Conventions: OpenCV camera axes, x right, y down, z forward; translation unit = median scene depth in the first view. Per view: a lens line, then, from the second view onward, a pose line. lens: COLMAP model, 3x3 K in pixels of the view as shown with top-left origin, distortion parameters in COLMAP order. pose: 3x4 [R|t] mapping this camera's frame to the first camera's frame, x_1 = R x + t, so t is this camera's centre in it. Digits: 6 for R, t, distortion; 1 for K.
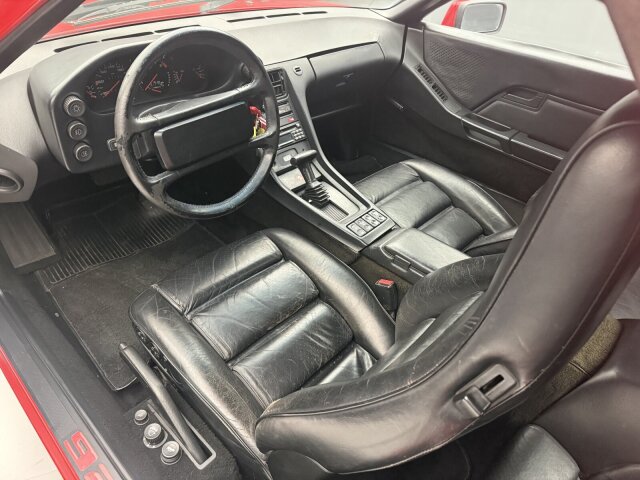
lens RADIAL K [[458.0, 0, 311.6], [0, 458.0, 239.4], [0, 0, 1]] dist [0.047615, -0.070419]
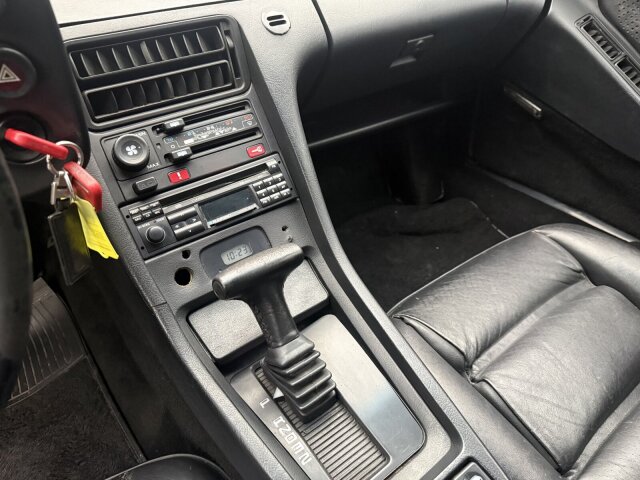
lens RADIAL K [[458.0, 0, 311.6], [0, 458.0, 239.4], [0, 0, 1]] dist [0.047615, -0.070419]
pose [[0.980421, 0.039090, -0.192995, 0.079411], [-0.038596, 0.999235, 0.006319, -0.189095], [0.193095, 0.001254, 0.981179, 0.625396]]
